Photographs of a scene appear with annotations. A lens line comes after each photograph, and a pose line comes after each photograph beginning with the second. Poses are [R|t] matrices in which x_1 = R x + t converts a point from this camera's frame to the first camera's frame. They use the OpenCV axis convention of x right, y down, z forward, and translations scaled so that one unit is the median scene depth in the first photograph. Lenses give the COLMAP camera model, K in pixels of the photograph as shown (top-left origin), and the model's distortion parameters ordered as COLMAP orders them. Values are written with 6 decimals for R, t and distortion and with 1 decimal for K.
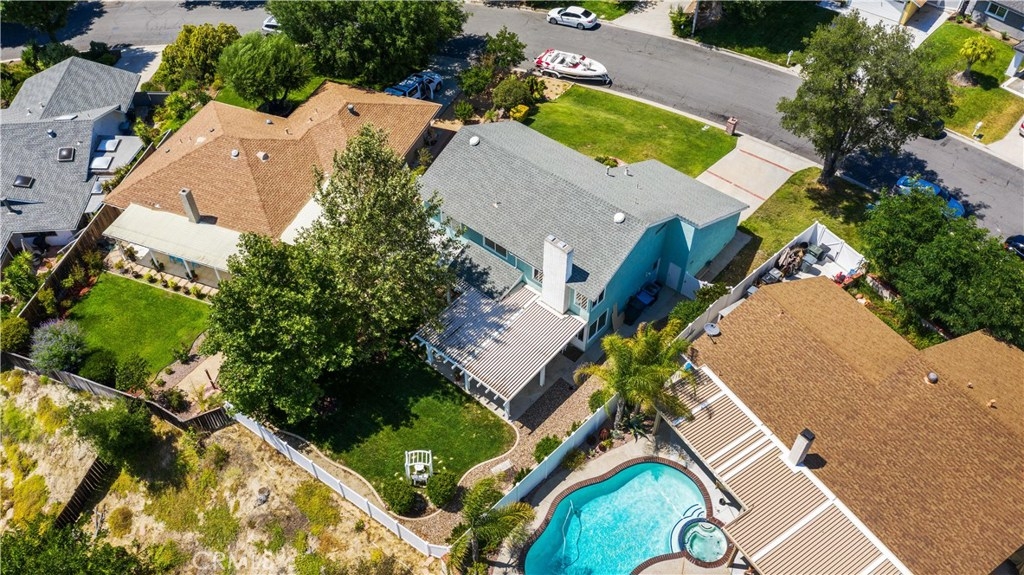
lens RADIAL K [[811.1, 0, 508.9], [0, 811.1, 287.0], [0, 0, 1]] dist [-0.018923, -0.006520]
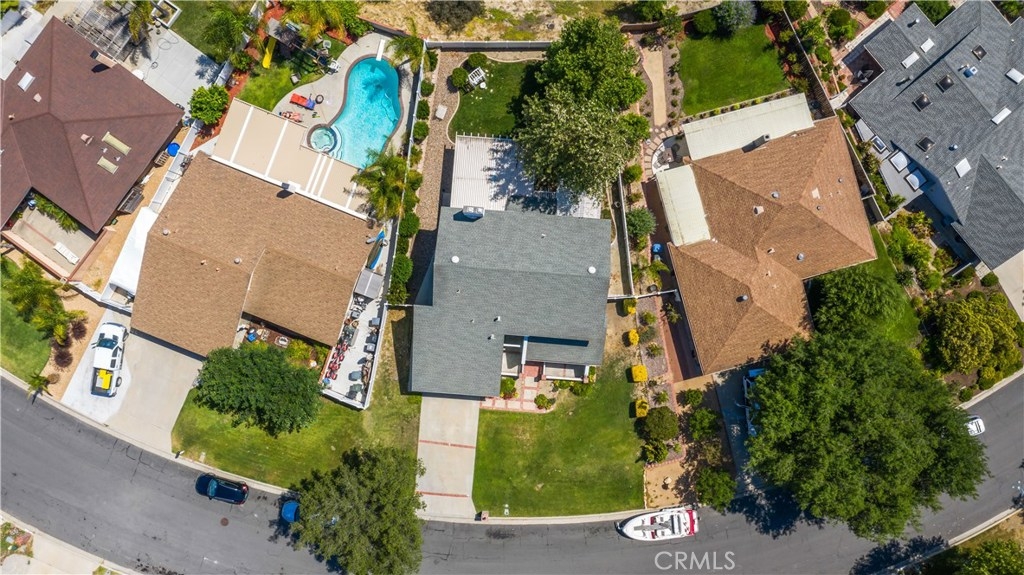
lens RADIAL K [[811.1, 0, 508.4], [0, 811.1, 290.0], [0, 0, 1]] dist [-0.018923, -0.006520]
pose [[-0.811479, 0.584379, -0.001579, 0.086125], [-0.423006, -0.585524, 0.691540, -1.070103], [0.403197, 0.561838, 0.722336, 0.037618]]
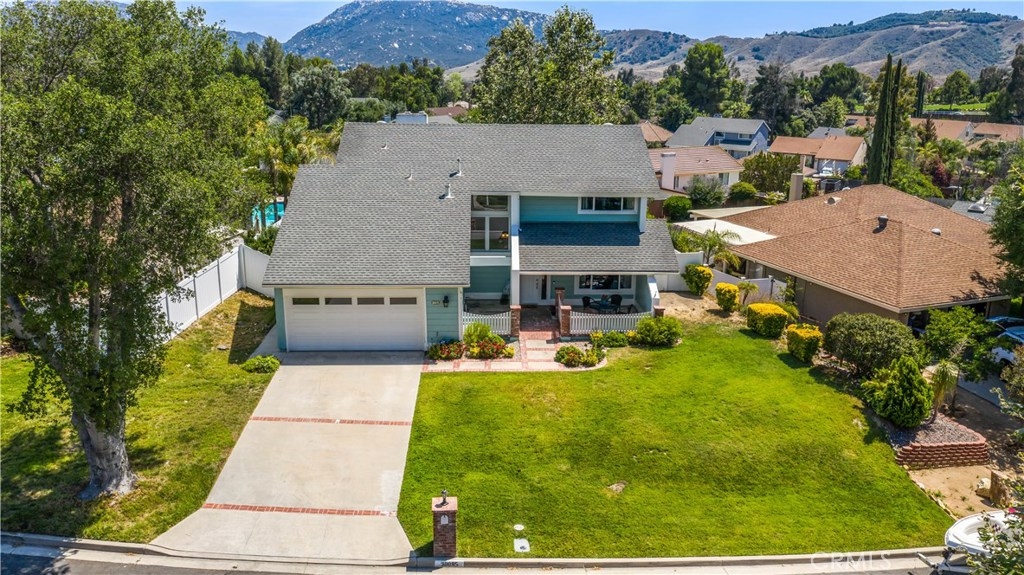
lens RADIAL K [[811.1, 0, 511.5], [0, 811.1, 297.6], [0, 0, 1]] dist [-0.018923, -0.006520]
pose [[-0.741498, 0.183659, -0.645330, 0.578690], [-0.487187, 0.513942, 0.706055, -0.629133], [0.461335, 0.837934, -0.291610, 1.367325]]
